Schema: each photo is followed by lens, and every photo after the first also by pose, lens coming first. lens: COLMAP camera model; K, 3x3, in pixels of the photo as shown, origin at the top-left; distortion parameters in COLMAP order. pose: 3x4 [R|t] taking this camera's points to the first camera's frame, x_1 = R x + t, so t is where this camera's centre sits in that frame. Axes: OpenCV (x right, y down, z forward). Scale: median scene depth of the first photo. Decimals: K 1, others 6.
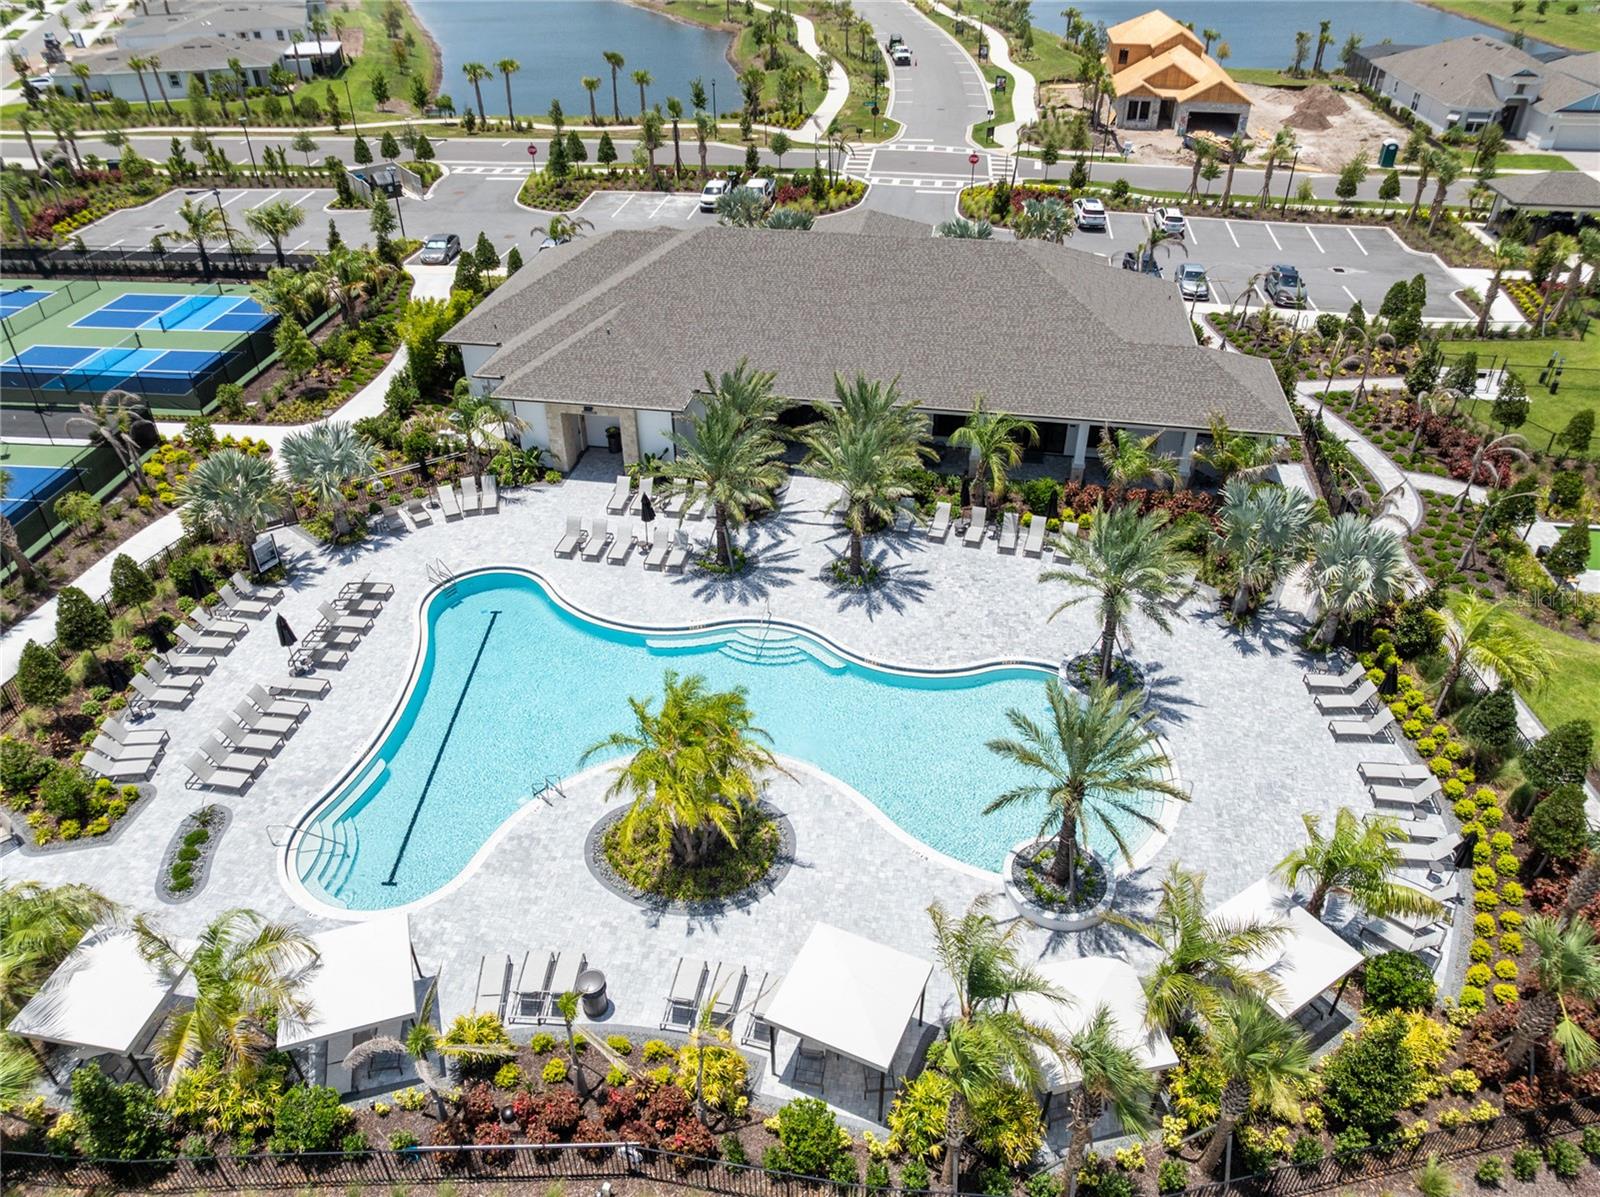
lens RADIAL K [[1124.6, 0, 799.5], [0, 1124.6, 563.9], [0, 0, 1]] dist [-0.058383, 0.033273]
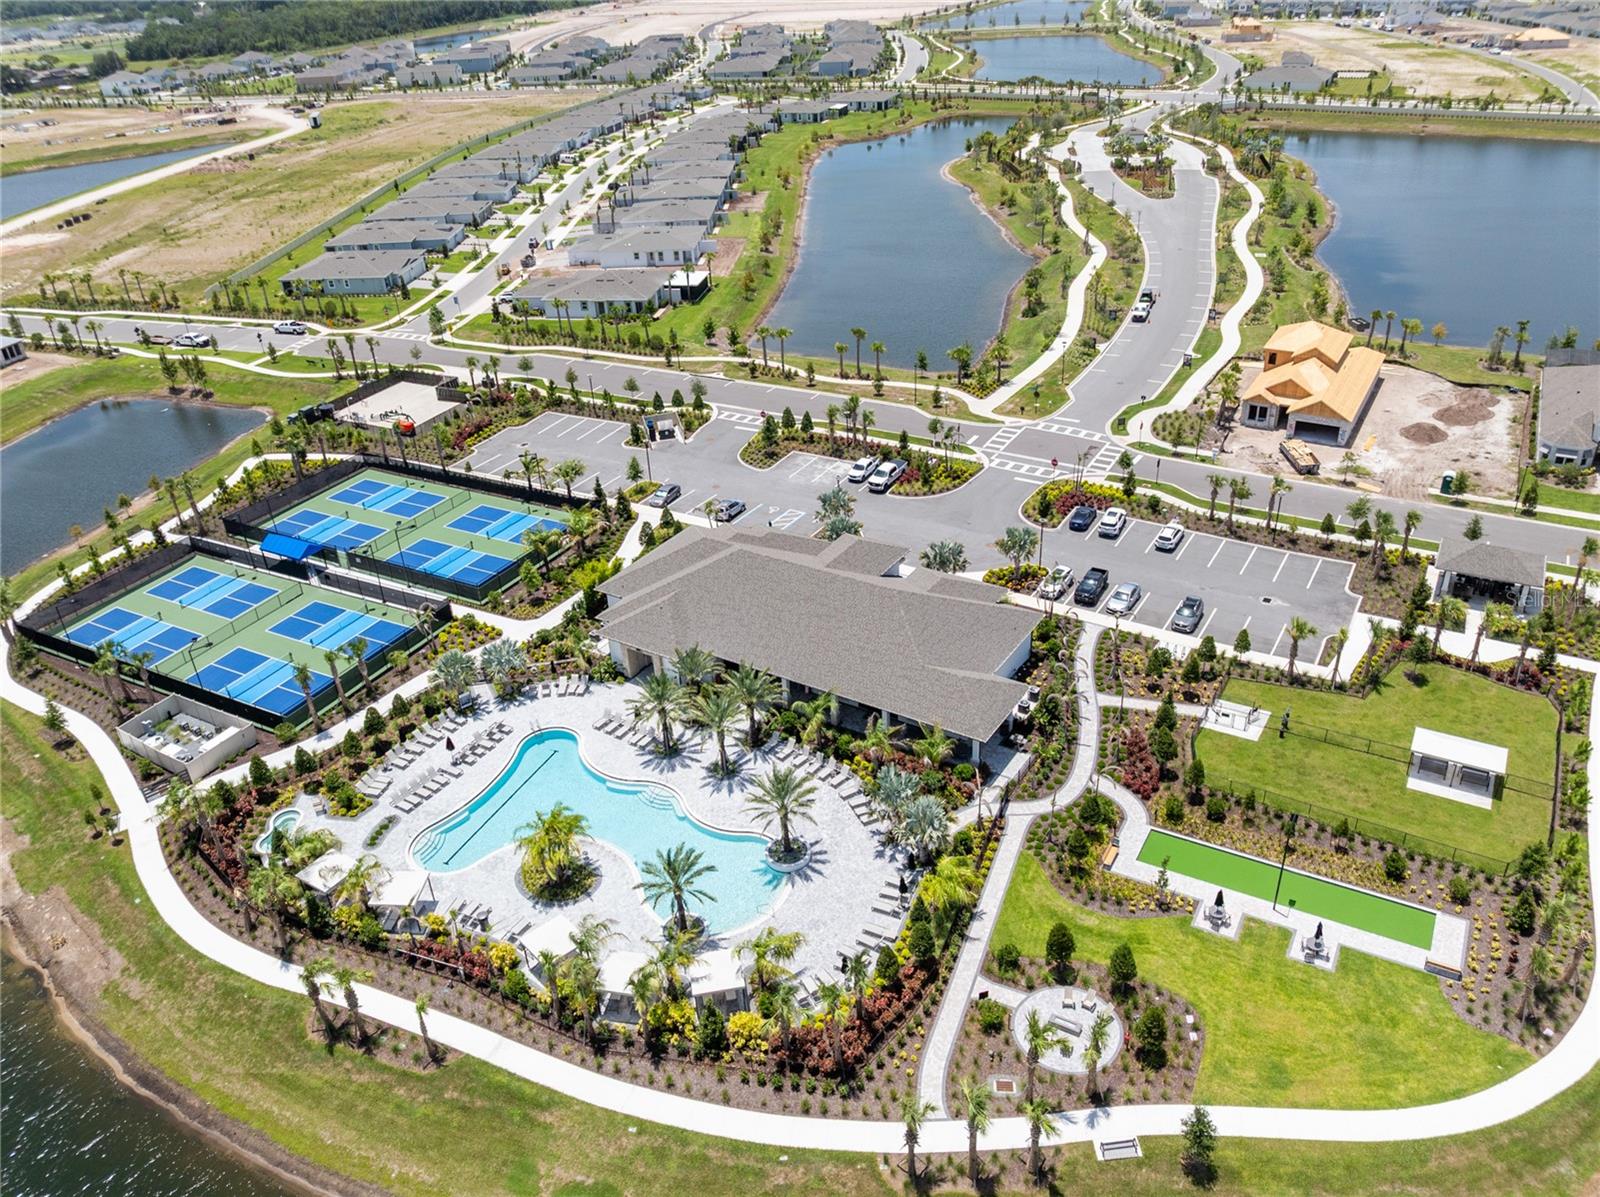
lens RADIAL K [[1121.5, 0, 800.0], [0, 1121.5, 598.5], [0, 0, 1]] dist [-0.037098, -0.001935]
pose [[0.928217, 0.156202, -0.337661, 0.759993], [-0.175031, 0.984223, -0.025853, -0.247472], [0.328295, 0.083099, 0.940913, -0.755250]]
